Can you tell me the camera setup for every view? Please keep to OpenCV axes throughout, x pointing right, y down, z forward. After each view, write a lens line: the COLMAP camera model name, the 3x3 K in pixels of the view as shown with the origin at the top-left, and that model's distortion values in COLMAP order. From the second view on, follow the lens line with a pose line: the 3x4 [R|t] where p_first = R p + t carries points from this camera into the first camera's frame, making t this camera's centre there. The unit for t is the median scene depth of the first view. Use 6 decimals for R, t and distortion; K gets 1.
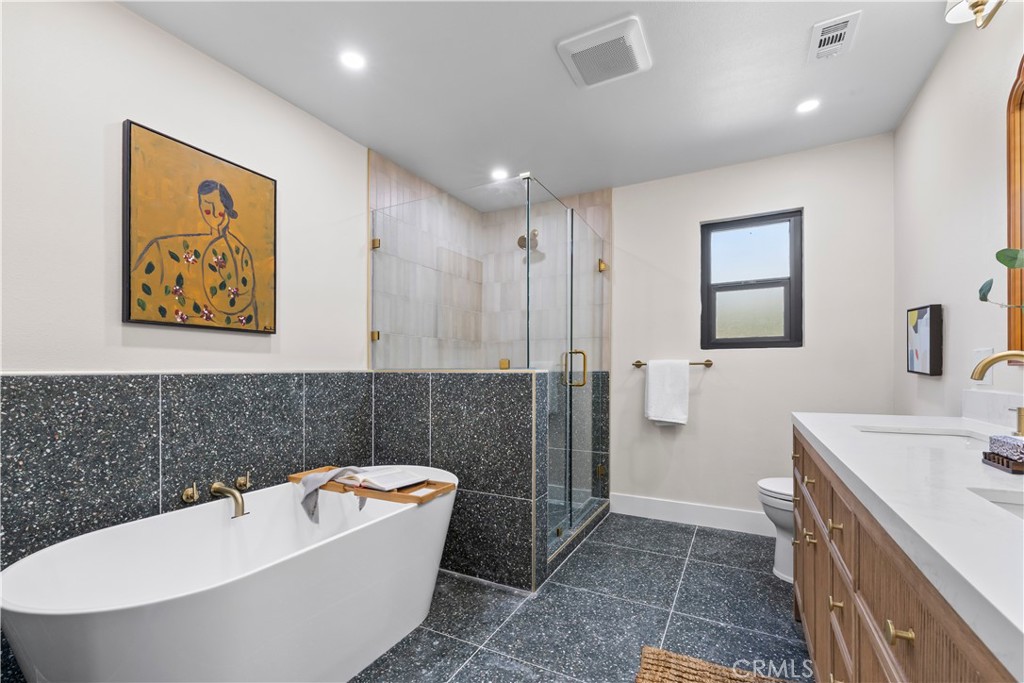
lens RADIAL K [[438.8, 0, 504.4], [0, 438.8, 364.7], [0, 0, 1]] dist [-0.000570, 0.000126]
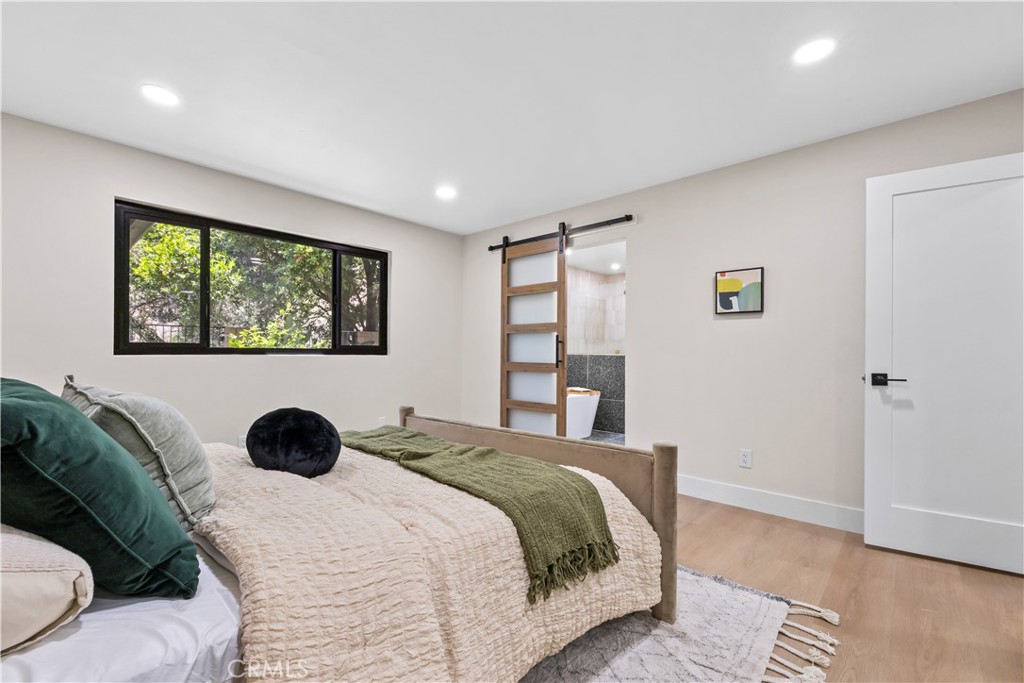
lens RADIAL K [[437.0, 0, 510.8], [0, 437.0, 354.4], [0, 0, 1]] dist [-0.001071, -0.000109]
pose [[0.972071, 0.003476, -0.234661, -0.003384], [0.000024, 0.999889, 0.014910, -0.017253], [0.234687, -0.014499, 0.971963, -1.190739]]
